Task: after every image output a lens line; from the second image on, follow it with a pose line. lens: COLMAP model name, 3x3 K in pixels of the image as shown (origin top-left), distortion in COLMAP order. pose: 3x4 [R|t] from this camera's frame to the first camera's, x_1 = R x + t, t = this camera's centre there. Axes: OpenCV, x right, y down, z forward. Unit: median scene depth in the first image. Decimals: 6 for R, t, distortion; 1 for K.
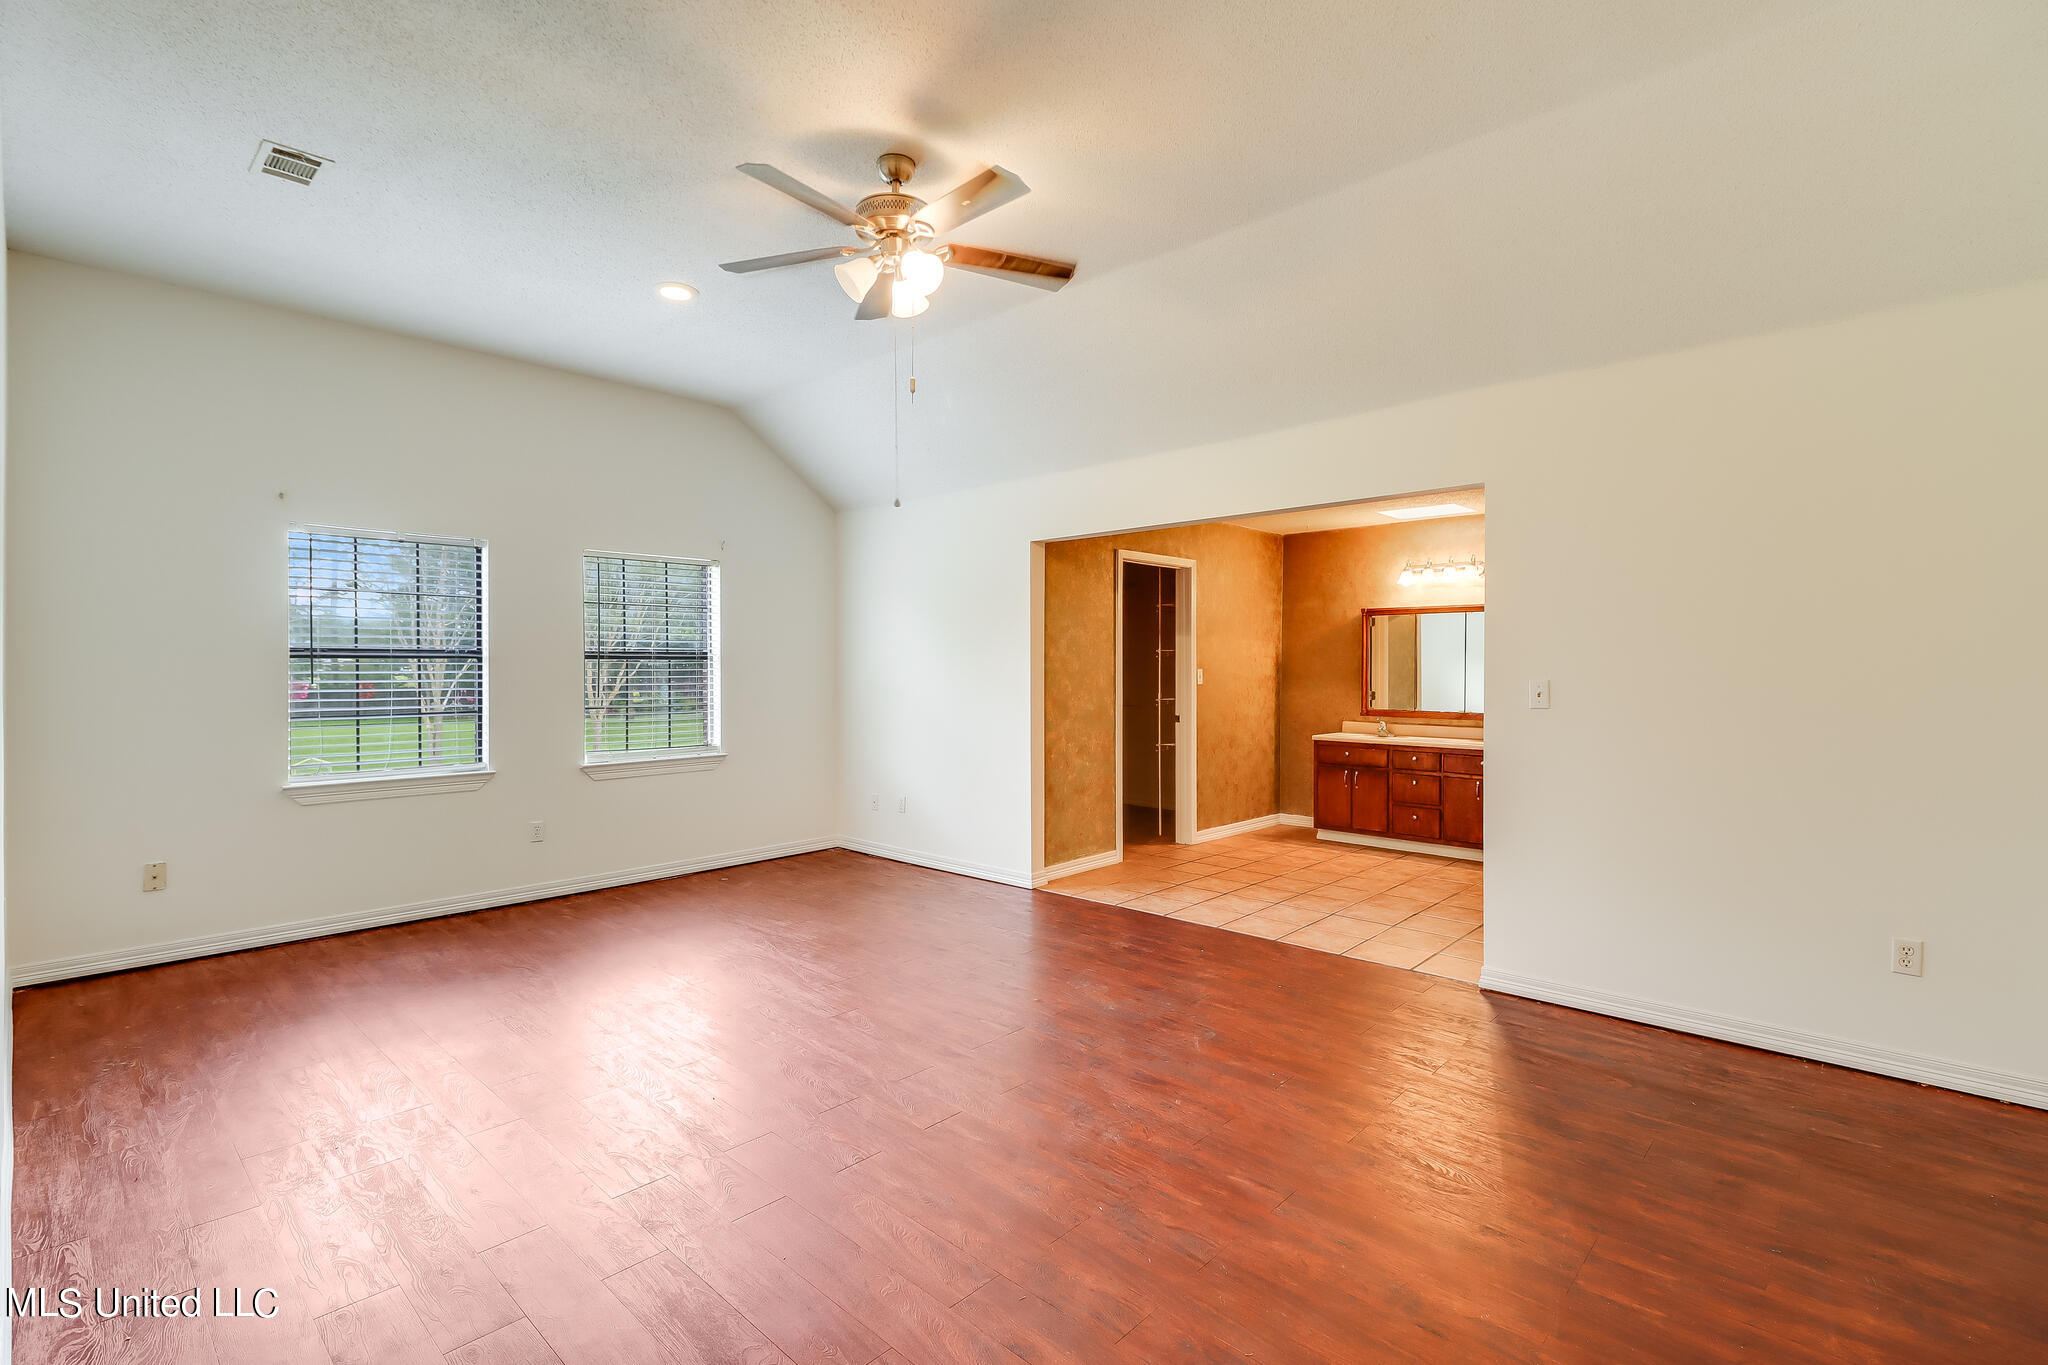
lens RADIAL K [[949.2, 0, 1026.5], [0, 949.2, 679.7], [0, 0, 1]] dist [0.010819, -0.000404]
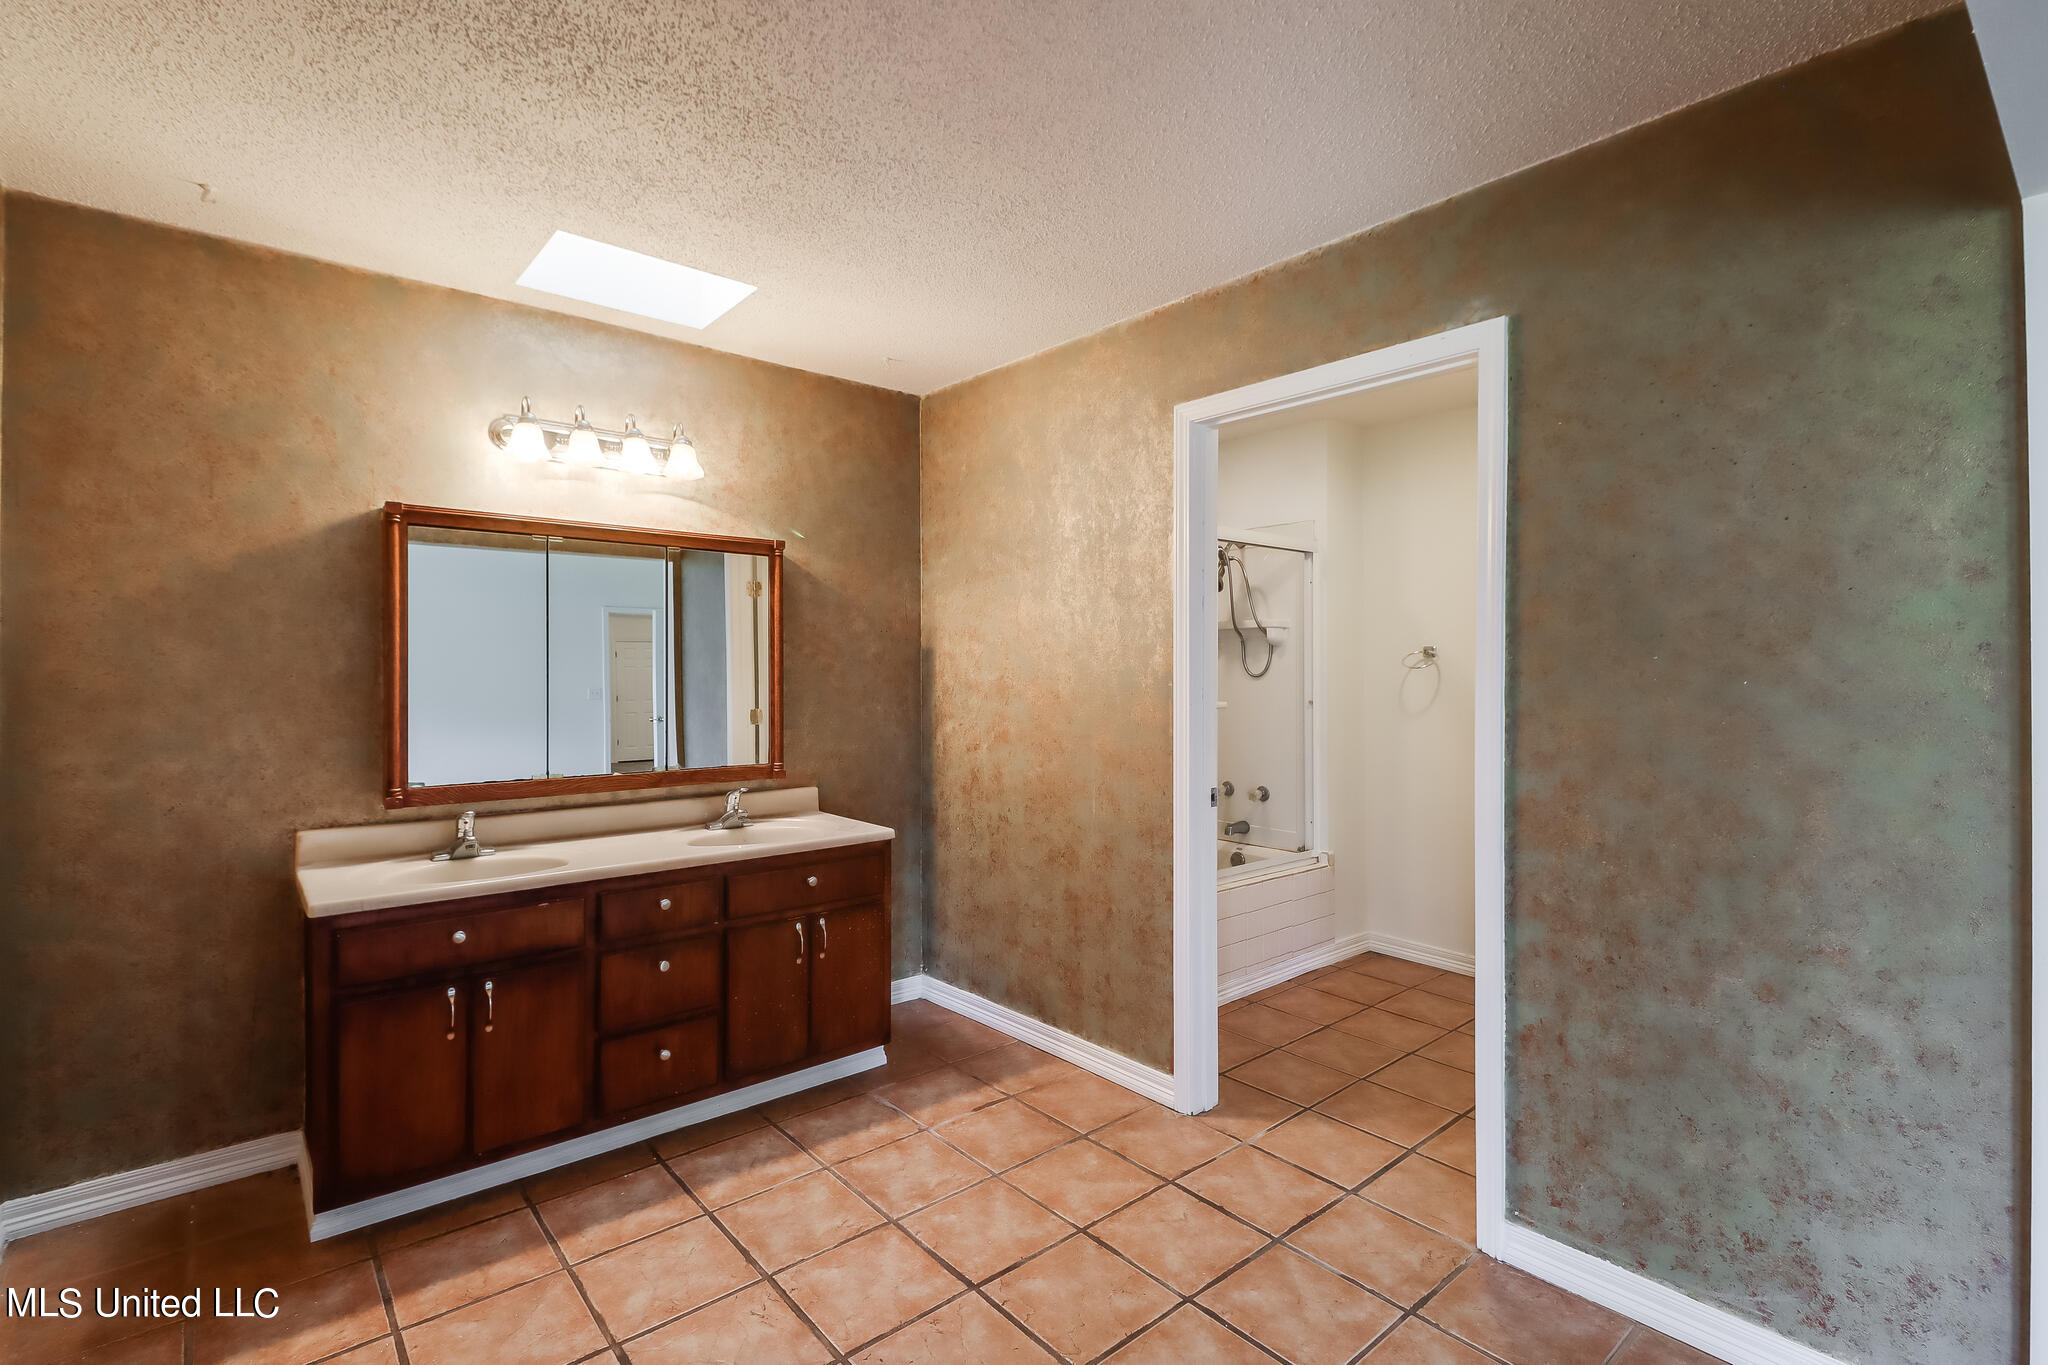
lens RADIAL K [[944.6, 0, 1026.5], [0, 944.6, 679.9], [0, 0, 1]] dist [0.001803, 0.000100]
pose [[0.093007, -0.007556, 0.995637, 0.031758], [0.004748, 0.999963, 0.007145, -0.011747], [-0.995654, 0.004063, 0.093039, 0.775997]]
